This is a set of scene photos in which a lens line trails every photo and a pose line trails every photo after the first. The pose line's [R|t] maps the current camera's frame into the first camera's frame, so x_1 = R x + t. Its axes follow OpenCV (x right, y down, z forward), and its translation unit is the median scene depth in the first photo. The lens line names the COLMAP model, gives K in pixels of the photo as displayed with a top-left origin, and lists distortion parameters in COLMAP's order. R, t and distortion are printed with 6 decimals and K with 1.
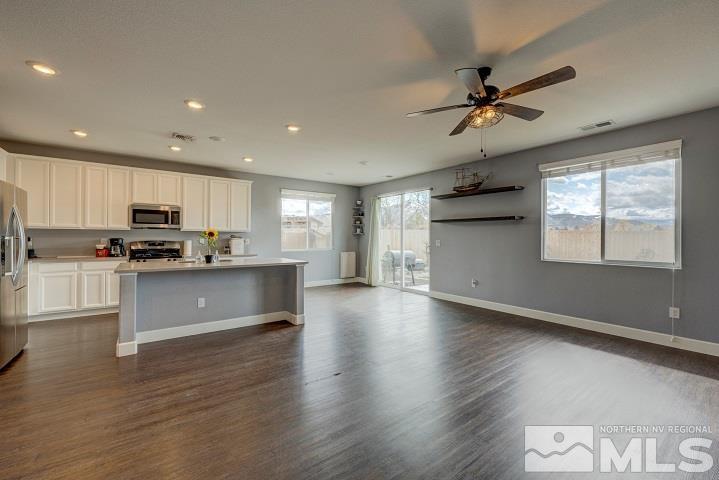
lens RADIAL K [[297.8, 0, 364.2], [0, 297.8, 237.8], [0, 0, 1]] dist [0.000148, -0.000259]
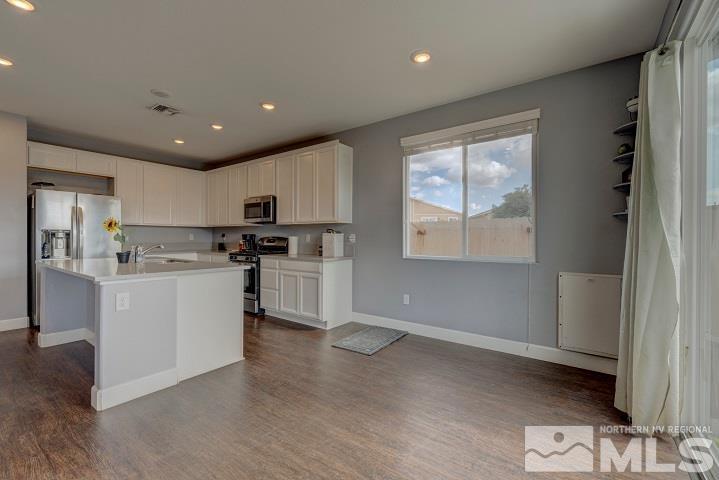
lens RADIAL K [[312.4, 0, 353.9], [0, 312.4, 241.0], [0, 0, 1]] dist [-0.004657, -0.000935]
pose [[0.284397, 0.003044, -0.958702, 0.305504], [-0.004606, 0.999988, 0.001809, 0.020973], [0.958695, 0.003901, 0.284408, 1.040355]]
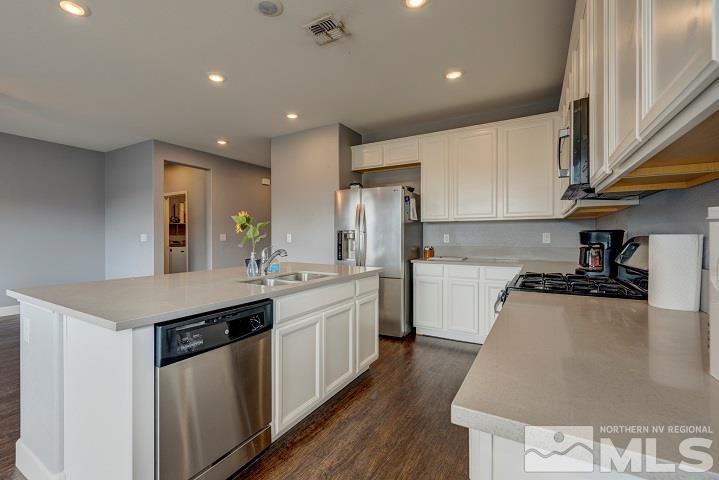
lens RADIAL K [[297.8, 0, 358.6], [0, 297.8, 240.3], [0, 0, 1]] dist [0.000148, -0.000259]
pose [[-0.925042, -0.003486, -0.379848, -0.402239], [-0.005595, 0.999974, 0.004447, 0.017059], [0.379822, 0.006238, -0.925038, 1.212169]]
